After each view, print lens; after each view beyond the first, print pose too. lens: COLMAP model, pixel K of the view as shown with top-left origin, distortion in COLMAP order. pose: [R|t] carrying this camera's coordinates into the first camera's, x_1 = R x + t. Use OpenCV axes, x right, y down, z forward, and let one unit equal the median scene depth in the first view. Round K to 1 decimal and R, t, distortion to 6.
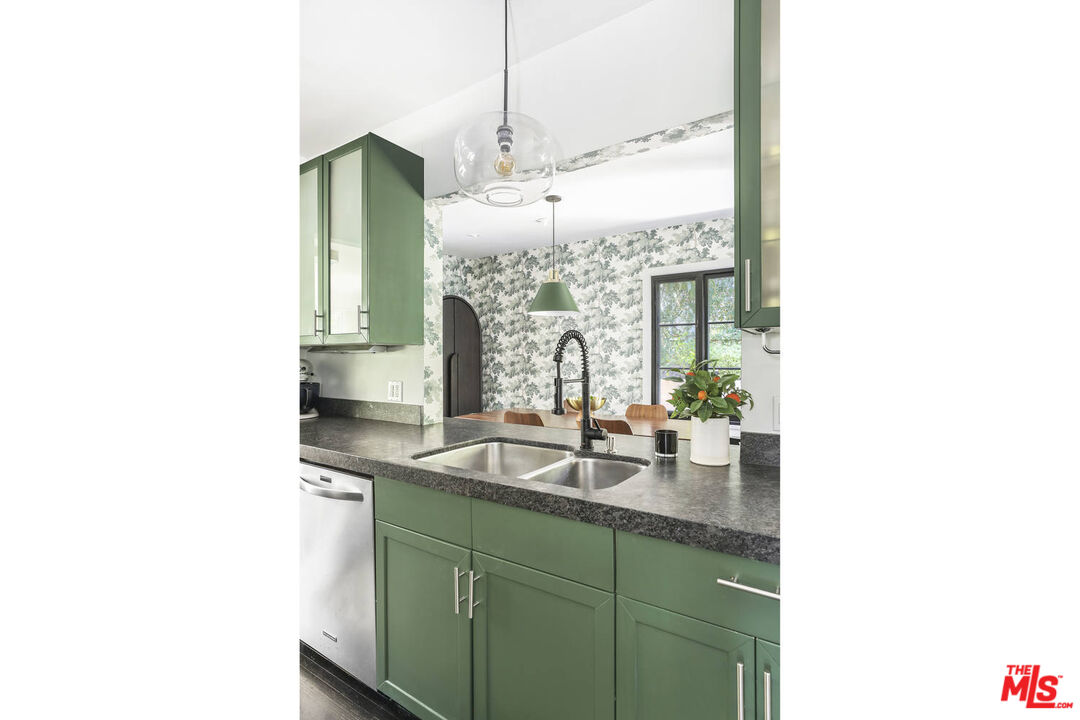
lens RADIAL K [[435.4, 0, 540.5], [0, 435.4, 362.0], [0, 0, 1]] dist [-0.012029, -0.000031]
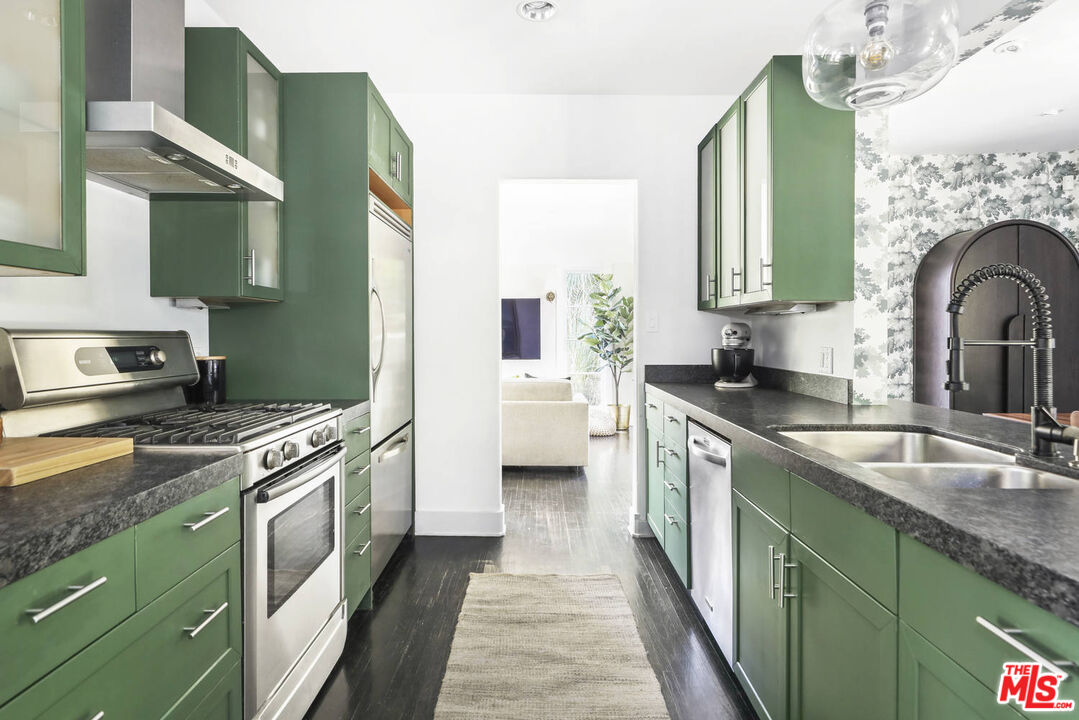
lens RADIAL K [[590.5, 0, 541.1], [0, 590.5, 341.8], [0, 0, 1]] dist [0.006197, 0.000323]
pose [[0.549008, 0.013341, -0.835711, 0.269052], [-0.004305, 0.999904, 0.013134, 0.019981], [0.835806, -0.003613, 0.549013, -0.028438]]
